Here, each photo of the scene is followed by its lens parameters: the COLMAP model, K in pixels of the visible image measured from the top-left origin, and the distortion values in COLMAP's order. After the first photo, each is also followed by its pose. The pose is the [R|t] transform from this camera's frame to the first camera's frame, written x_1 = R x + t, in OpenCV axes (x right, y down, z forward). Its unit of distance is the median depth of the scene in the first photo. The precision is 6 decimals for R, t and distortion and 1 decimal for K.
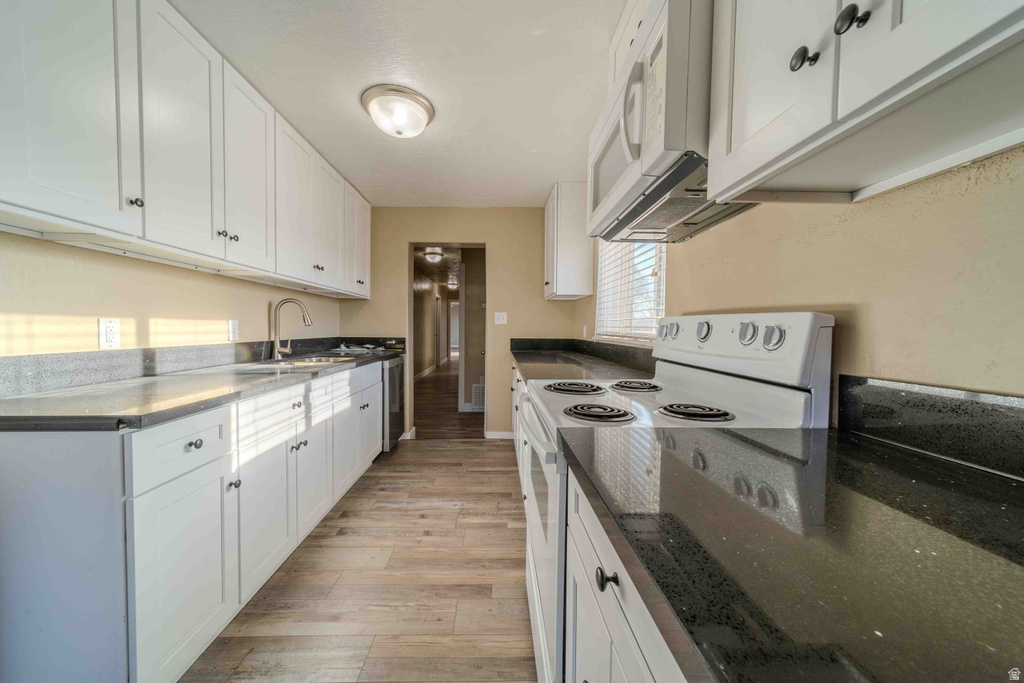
lens RADIAL K [[357.6, 0, 506.8], [0, 357.6, 341.5], [0, 0, 1]] dist [0.001930, 0.000054]
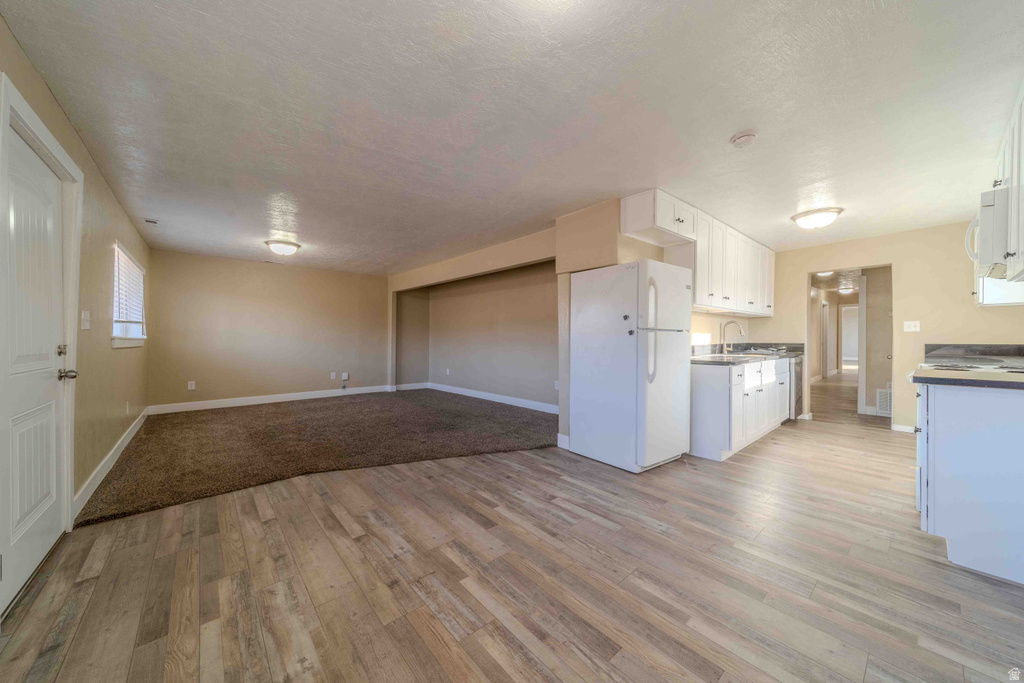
lens RADIAL K [[357.6, 0, 505.2], [0, 357.6, 341.8], [0, 0, 1]] dist [0.001930, 0.000054]
pose [[0.618928, -0.004811, -0.785433, 0.082233], [-0.017633, 0.999644, -0.020018, 0.030700], [0.785250, 0.026239, 0.618623, -0.735867]]
